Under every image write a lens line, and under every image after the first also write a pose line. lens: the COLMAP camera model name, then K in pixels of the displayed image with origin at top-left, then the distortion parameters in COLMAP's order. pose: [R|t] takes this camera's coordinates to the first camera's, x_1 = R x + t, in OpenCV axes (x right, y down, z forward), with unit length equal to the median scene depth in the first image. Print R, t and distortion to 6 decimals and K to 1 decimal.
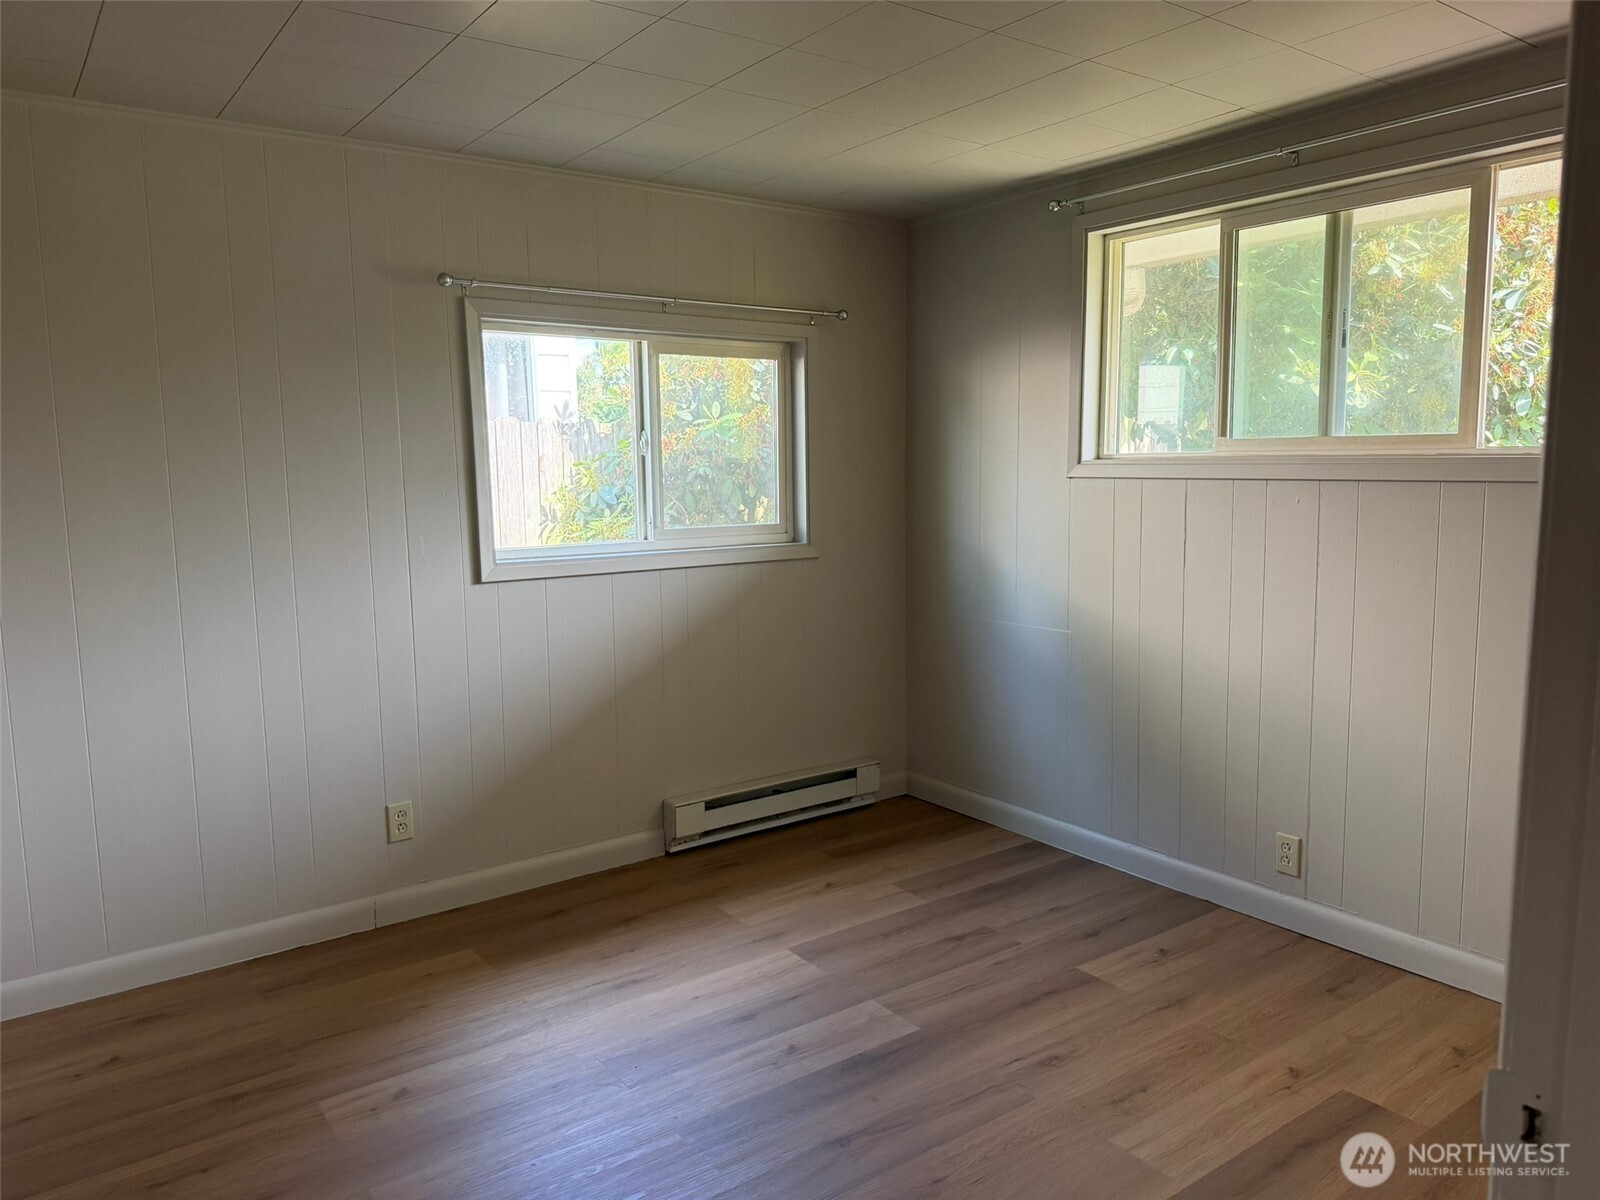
lens RADIAL K [[1133.3, 0, 797.8], [0, 1133.3, 601.2], [0, 0, 1]] dist [-0.000760, -0.008108]
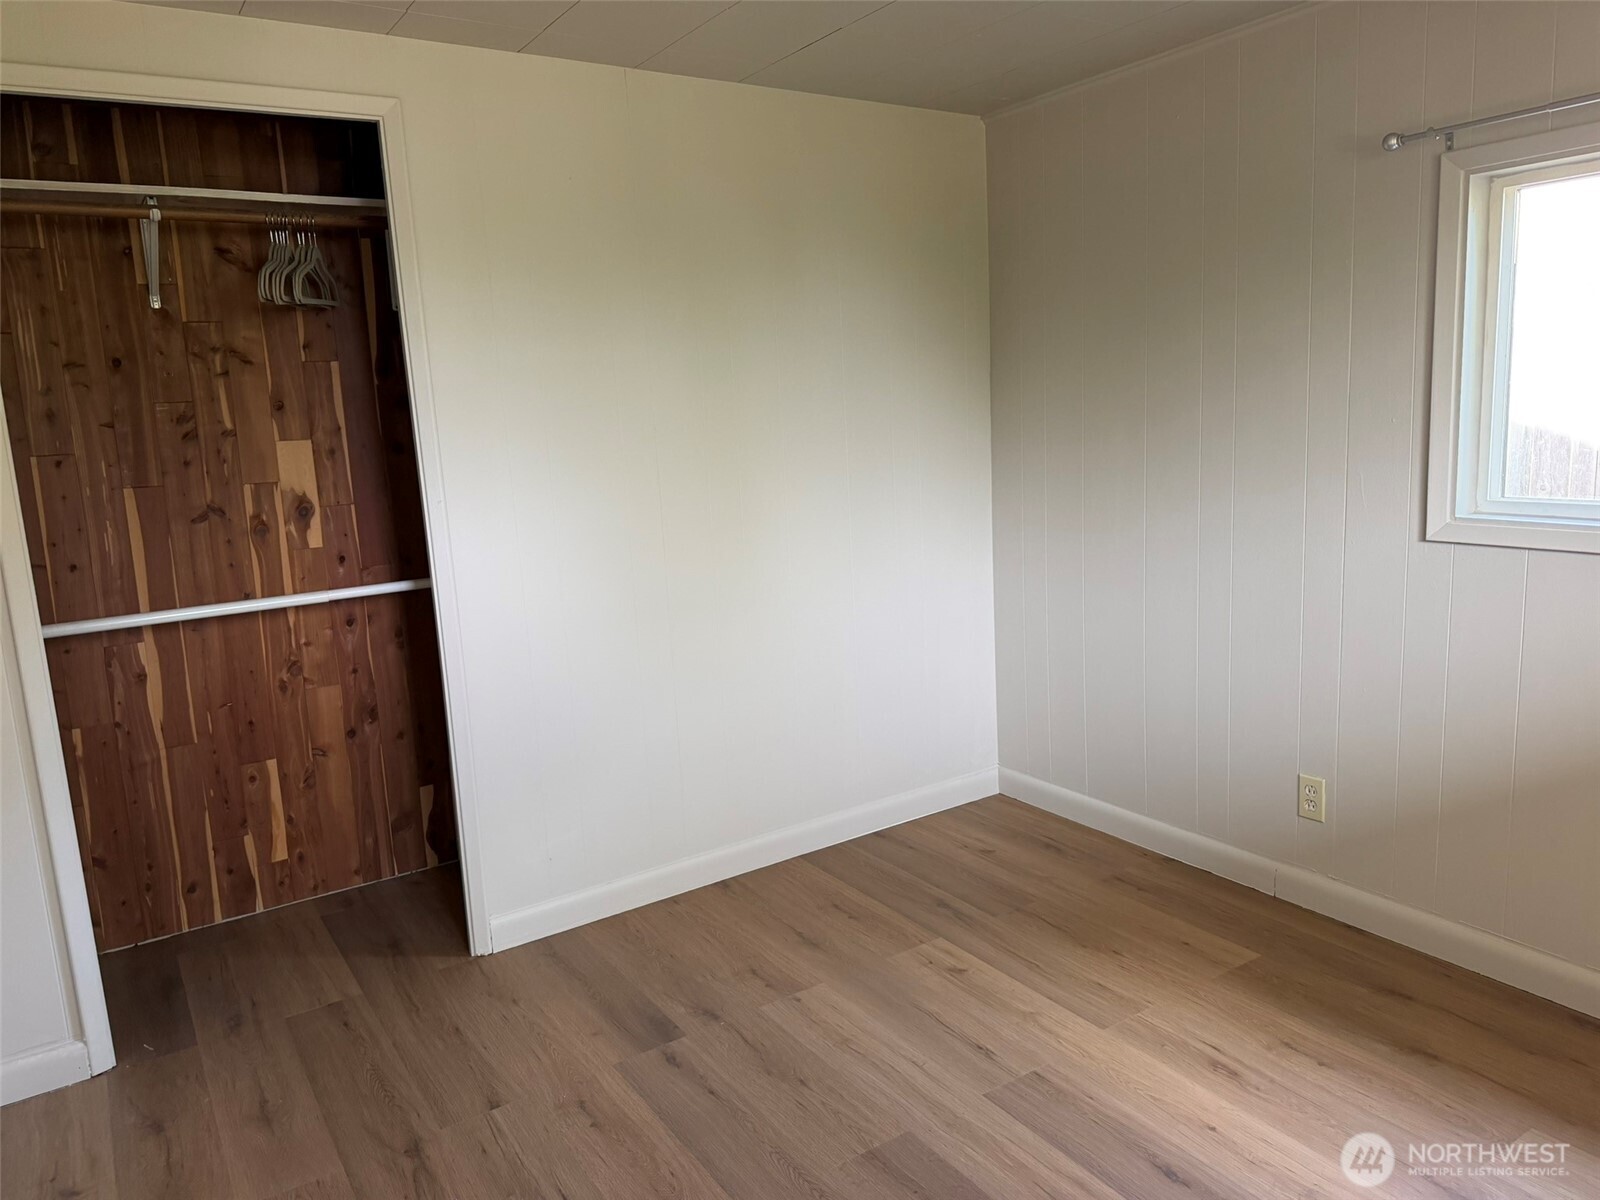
lens RADIAL K [[1070.8, 0, 734.9], [0, 1070.8, 586.3], [0, 0, 1]] dist [-0.003690, -0.001792]
pose [[-0.068282, 0.179673, -0.981354, 0.492381], [-0.079892, 0.979506, 0.184893, -0.087739], [0.994462, 0.091027, -0.052529, 0.628590]]
